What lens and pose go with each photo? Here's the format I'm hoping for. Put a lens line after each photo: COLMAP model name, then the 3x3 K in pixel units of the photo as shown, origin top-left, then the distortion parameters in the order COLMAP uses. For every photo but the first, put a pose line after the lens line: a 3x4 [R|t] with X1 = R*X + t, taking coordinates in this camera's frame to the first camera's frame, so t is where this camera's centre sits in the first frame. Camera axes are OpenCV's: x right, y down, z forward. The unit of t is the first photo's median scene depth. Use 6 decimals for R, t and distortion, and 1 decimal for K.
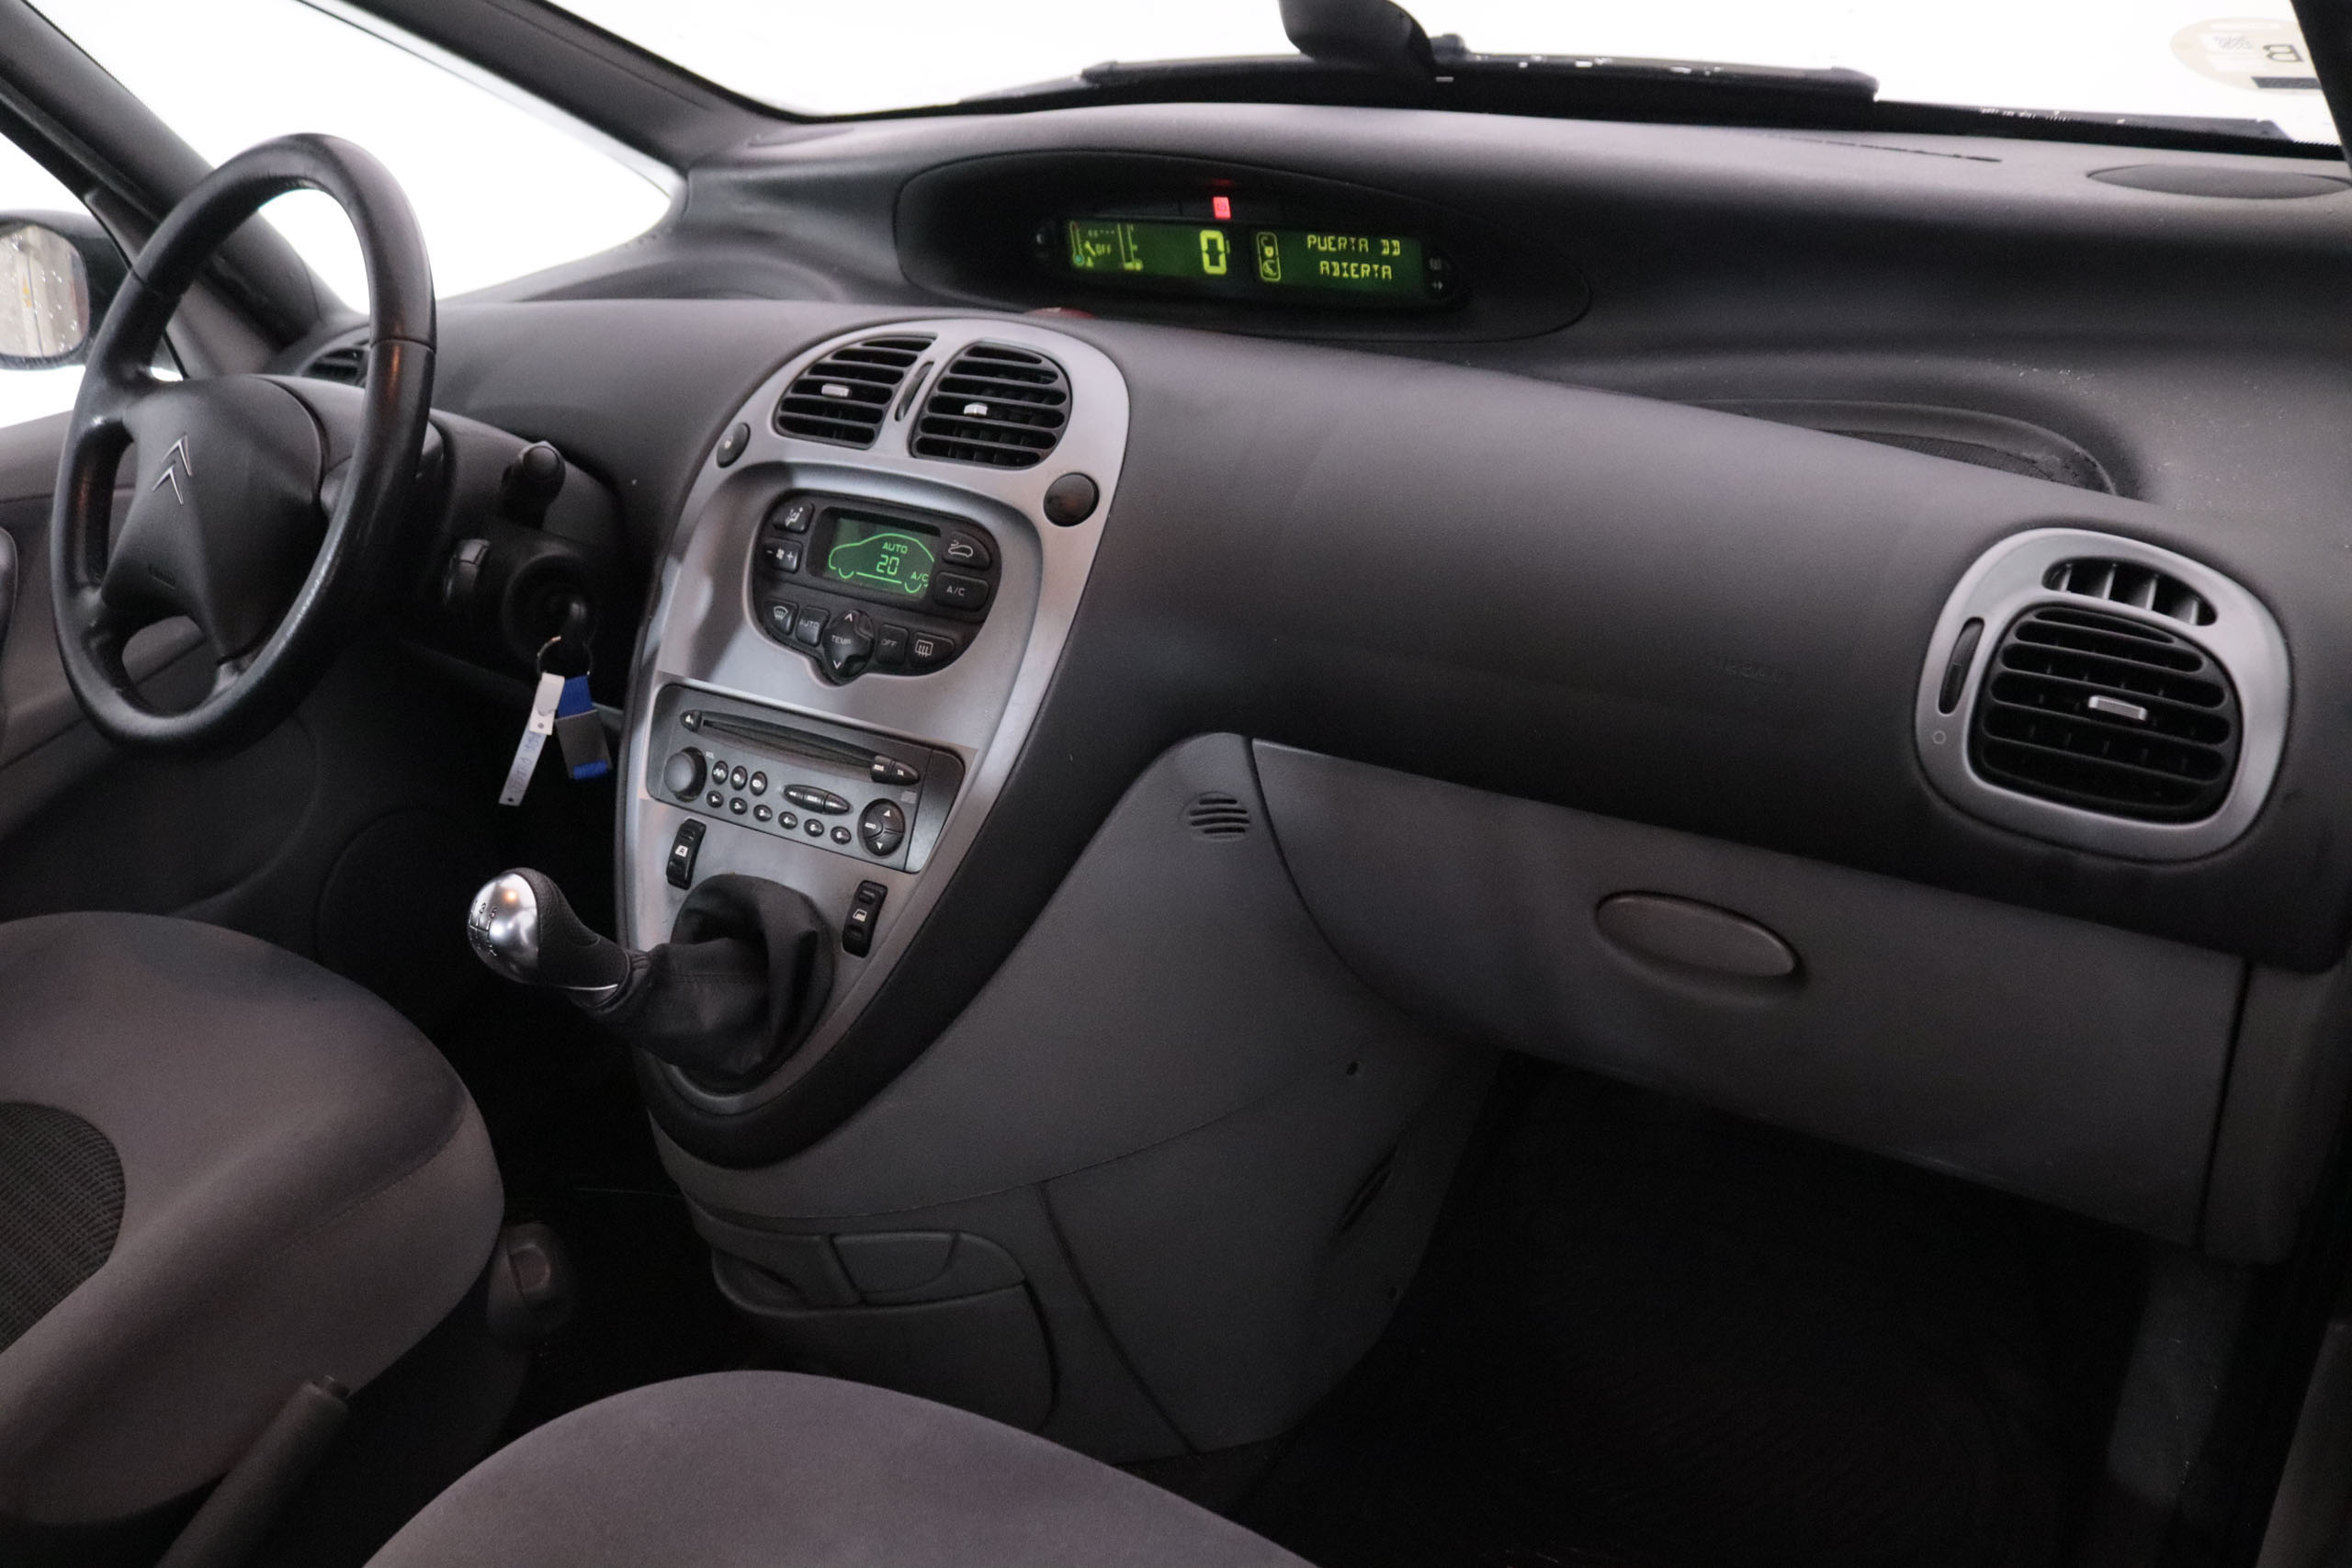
lens RADIAL K [[1906.7, 0, 1176.0], [0, 1906.7, 784.0], [0, 0, 1]] dist [-0.154112, 0.112075]
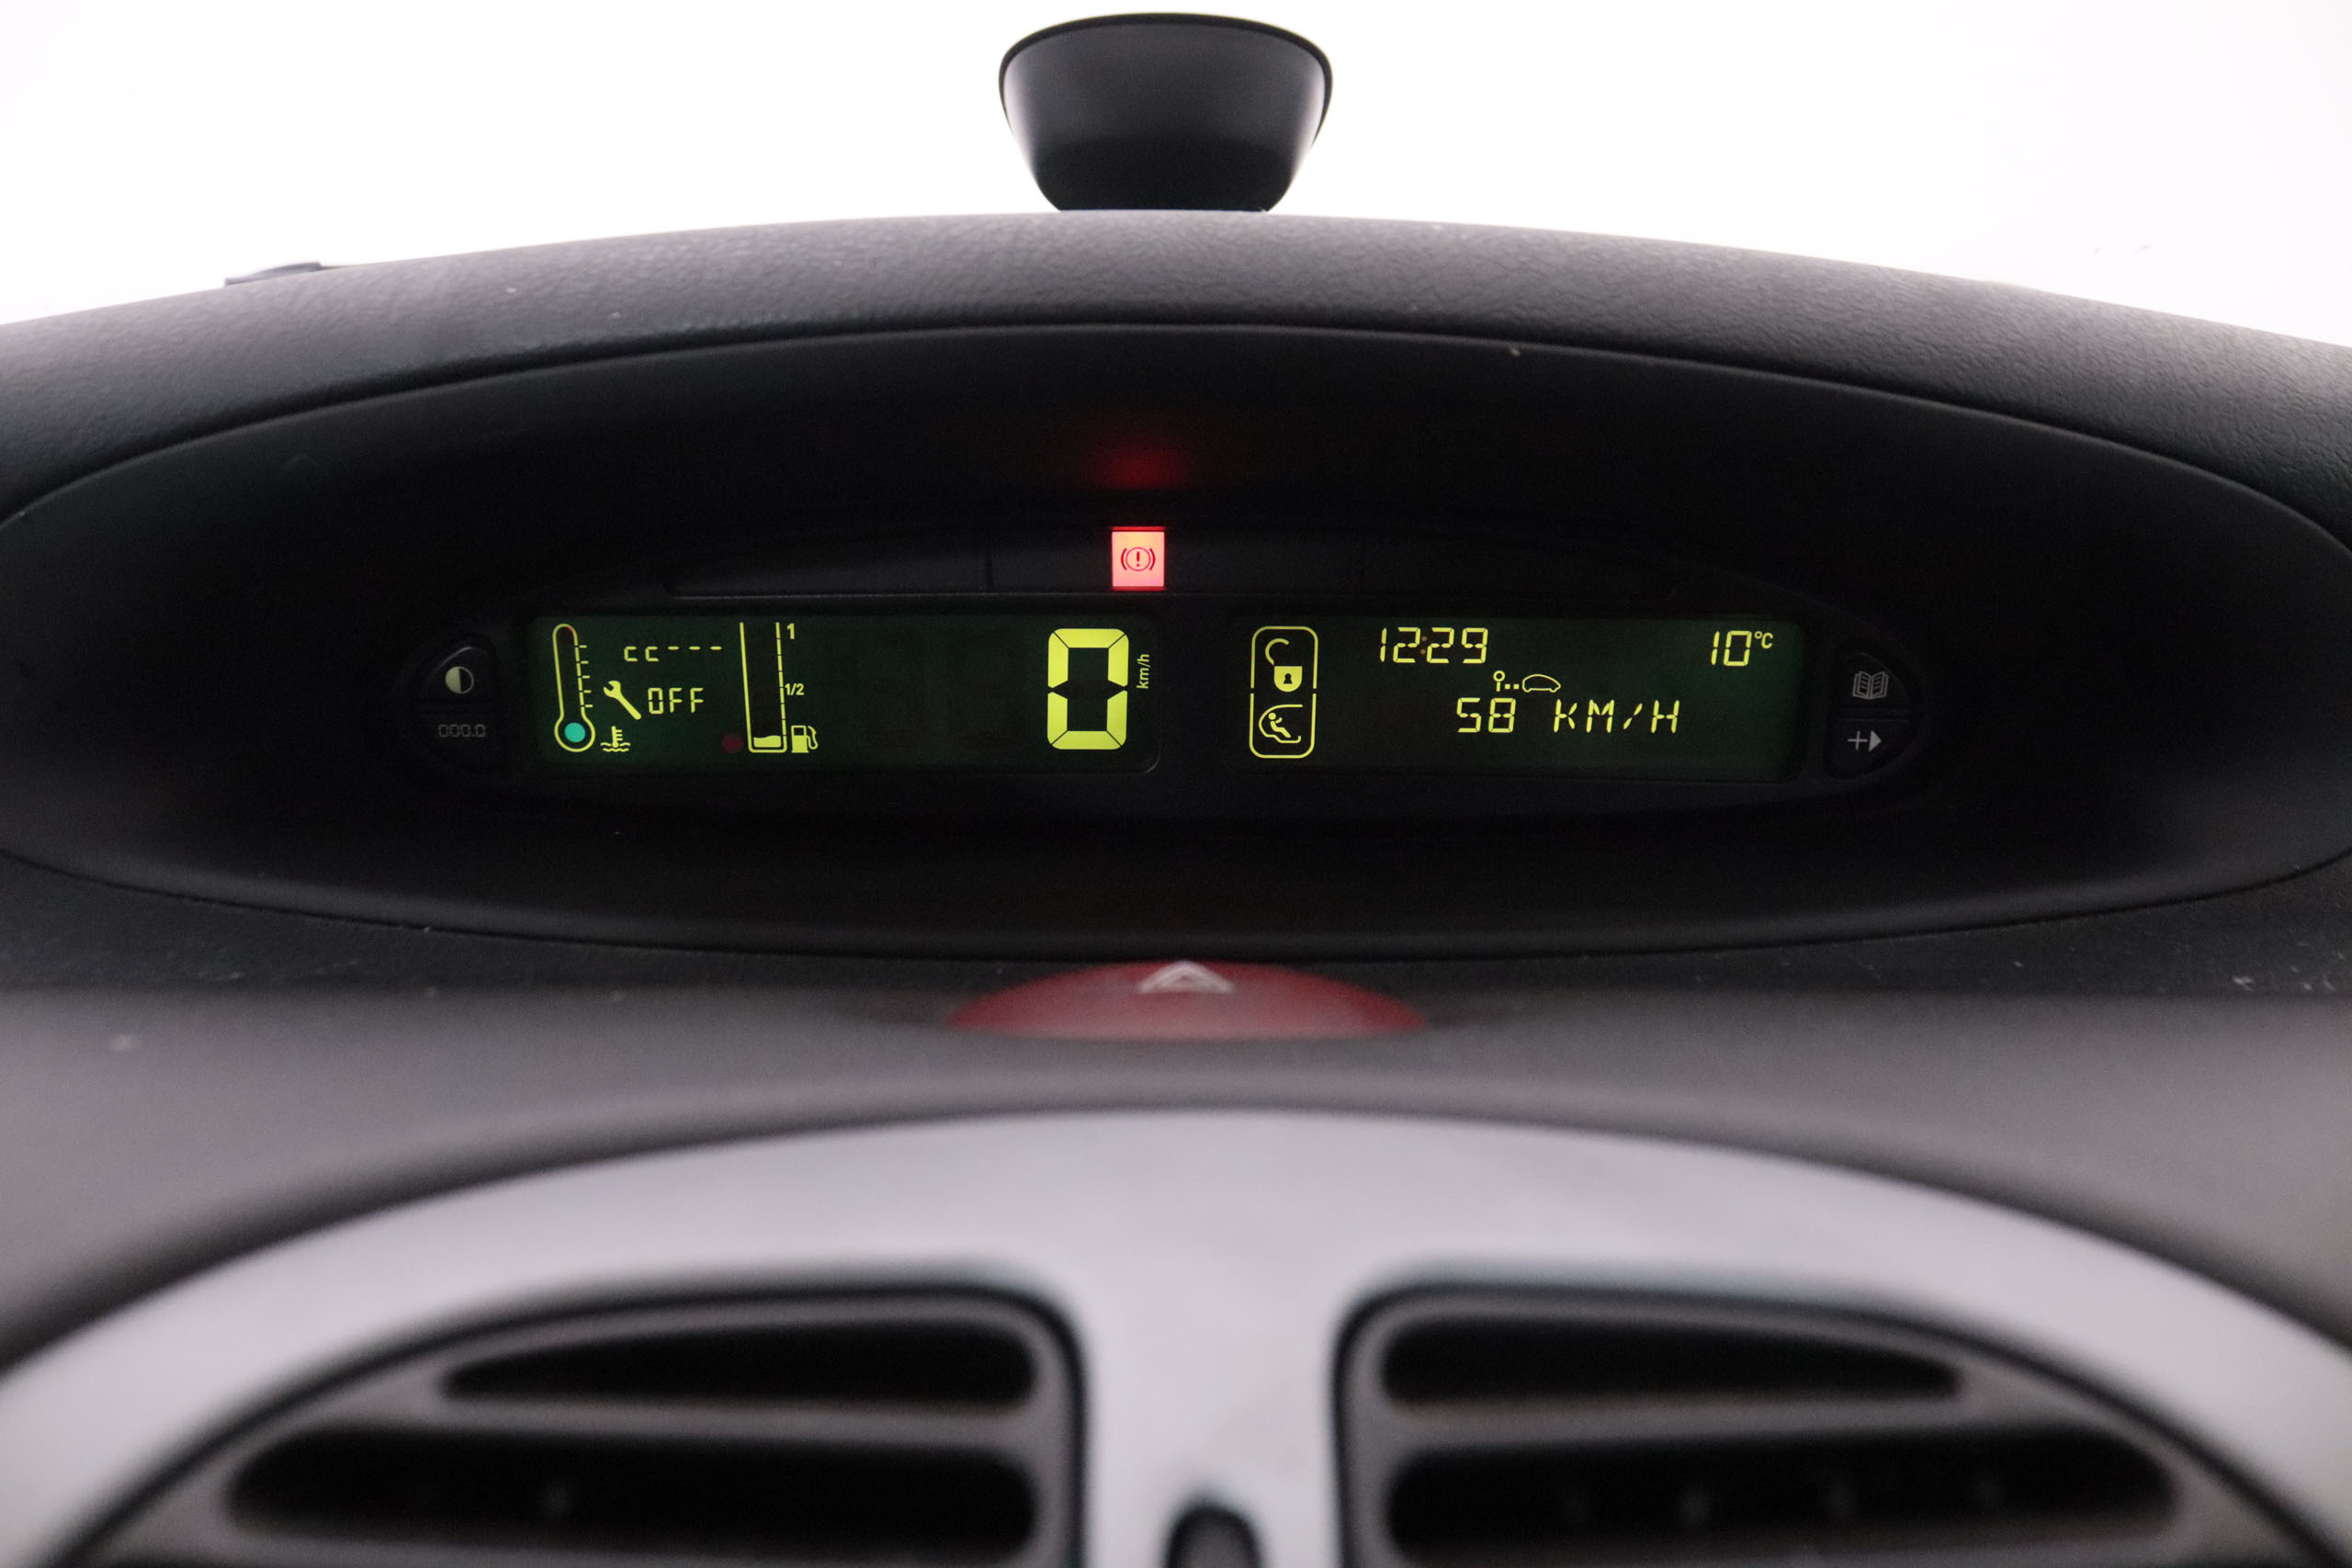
lens RADIAL K [[1906.7, 0, 1176.0], [0, 1906.7, 784.0], [0, 0, 1]] dist [-0.154112, 0.112075]
pose [[0.787472, -0.084704, 0.610503, -0.183302], [0.209425, 0.968352, -0.135778, -0.219954], [-0.579680, 0.234776, 0.780289, 0.740955]]
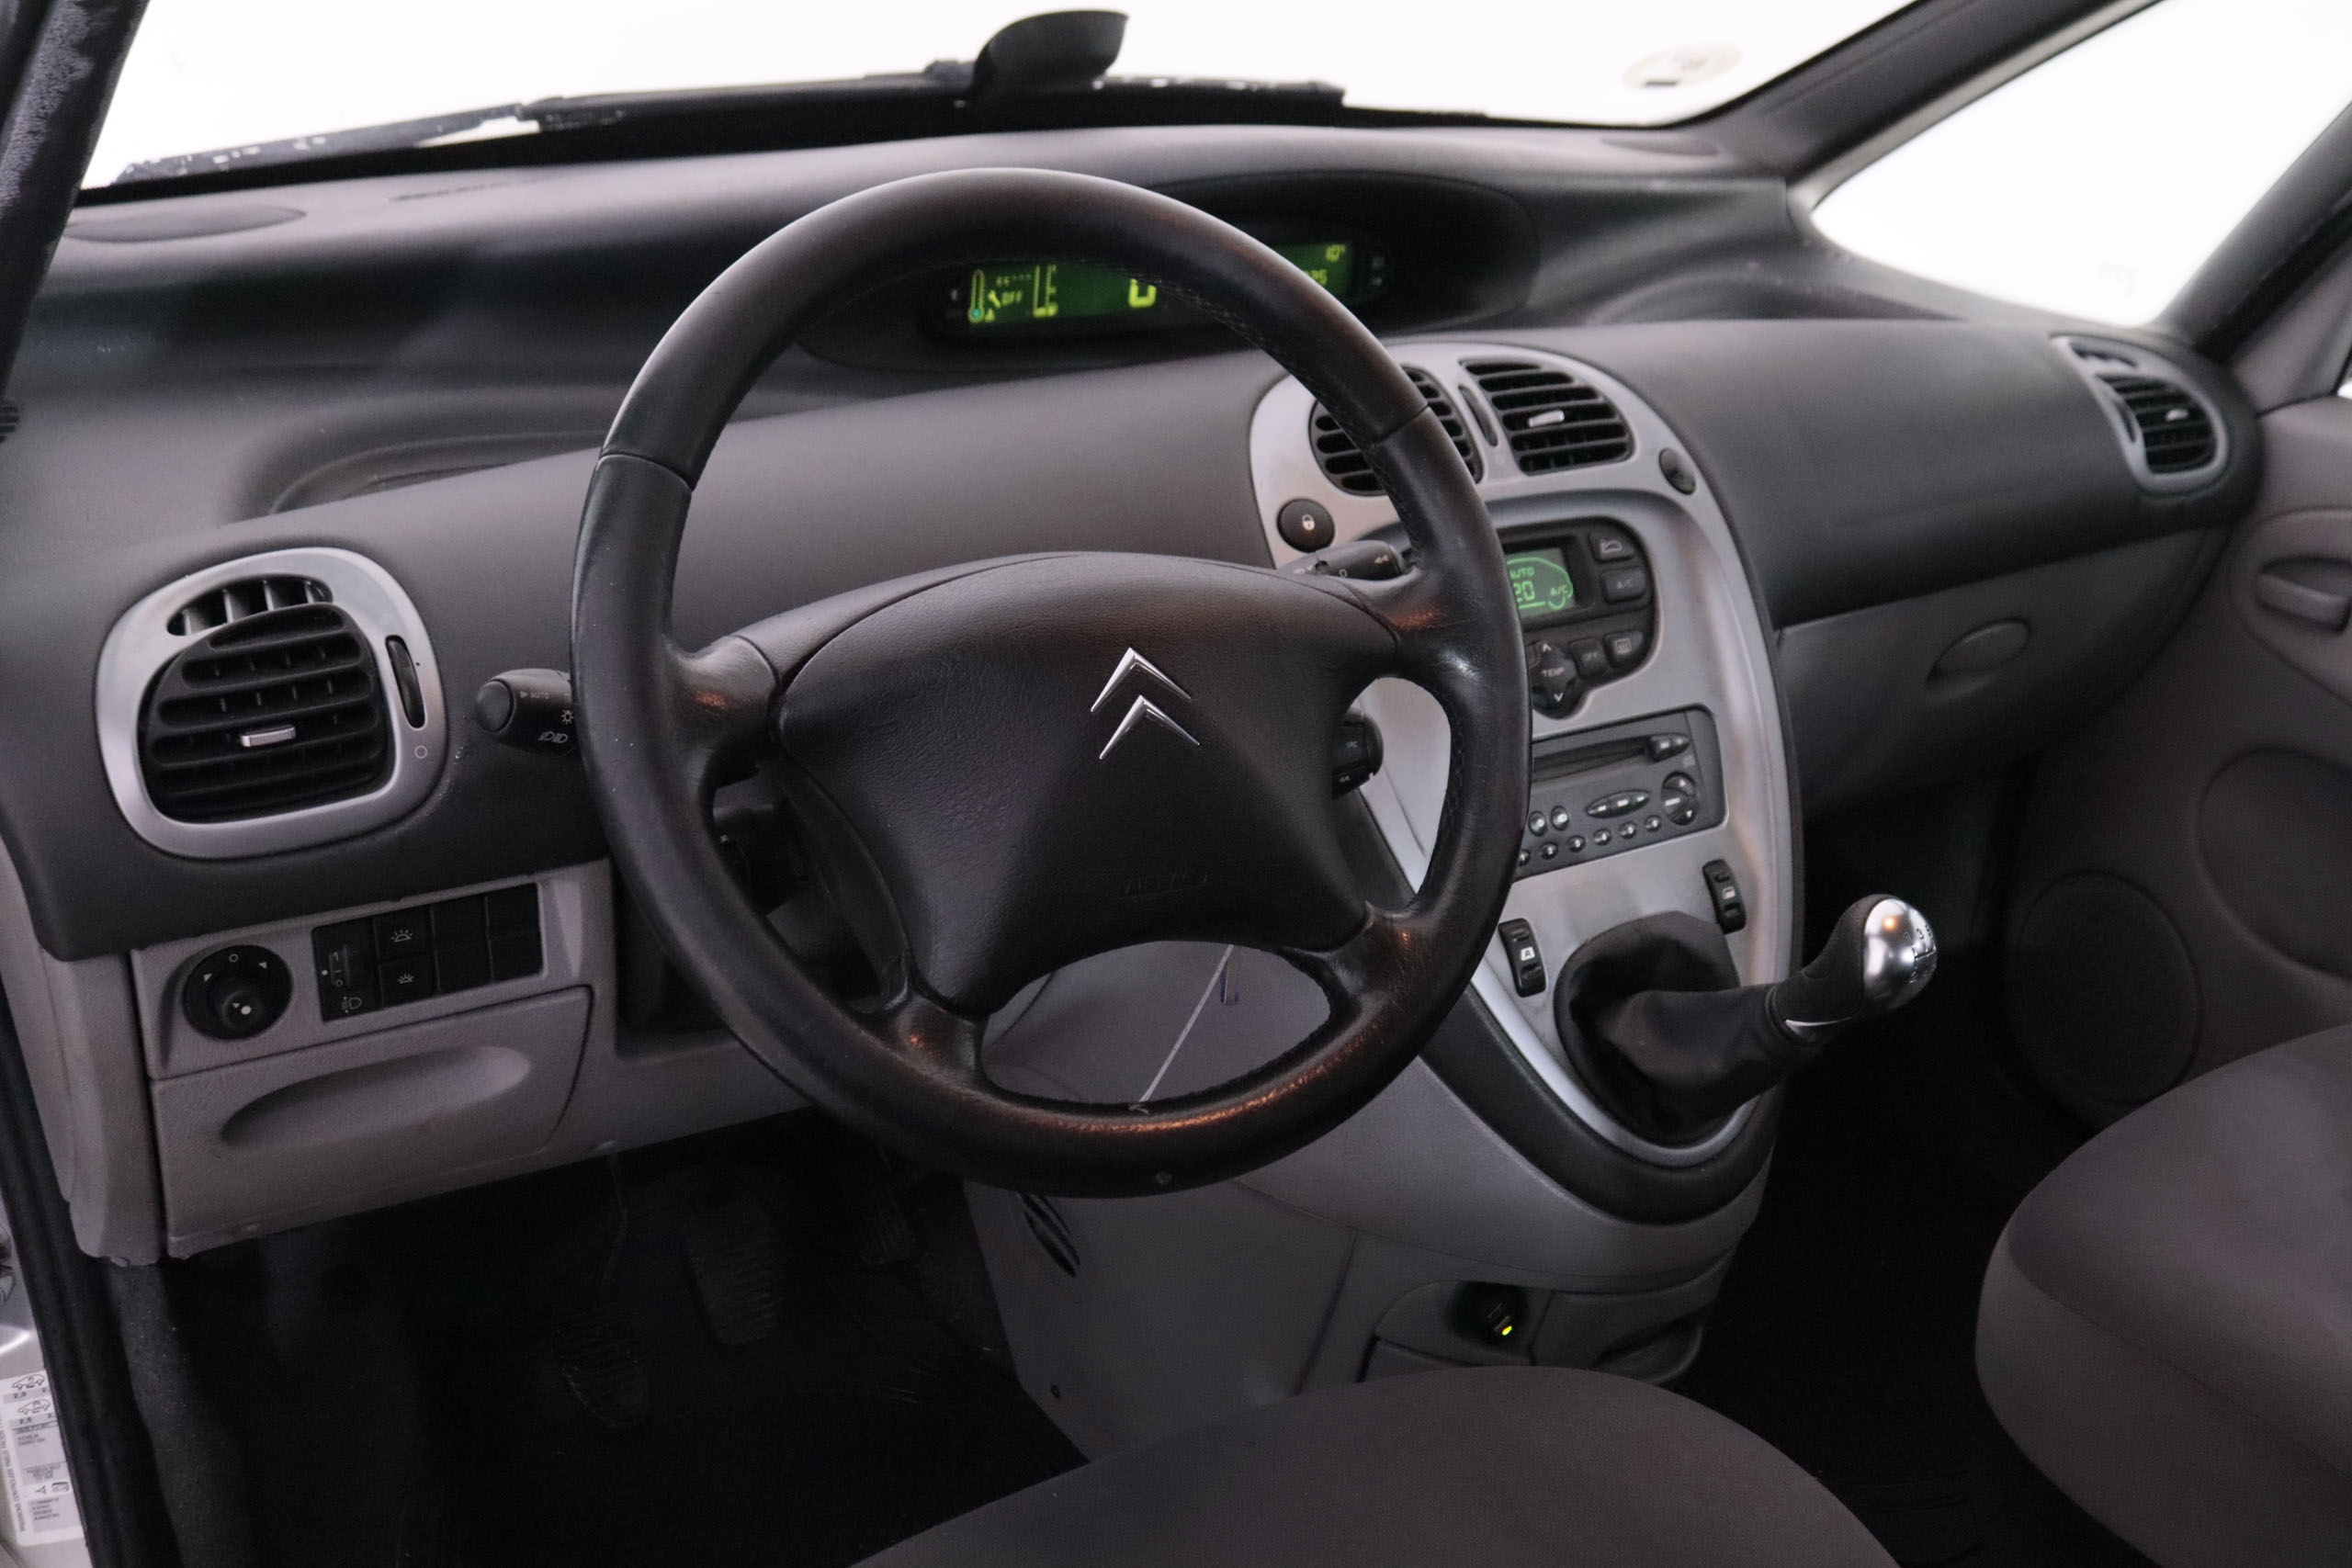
lens RADIAL K [[2206.3, 0, 1176.0], [0, 2206.3, 784.0], [0, 0, 1]] dist [-0.097073, 0.018039]
pose [[0.336764, -0.290907, 0.895524, -1.061199], [0.349561, 0.921734, 0.167968, -0.234322], [-0.874298, 0.256475, 0.412096, 0.606573]]
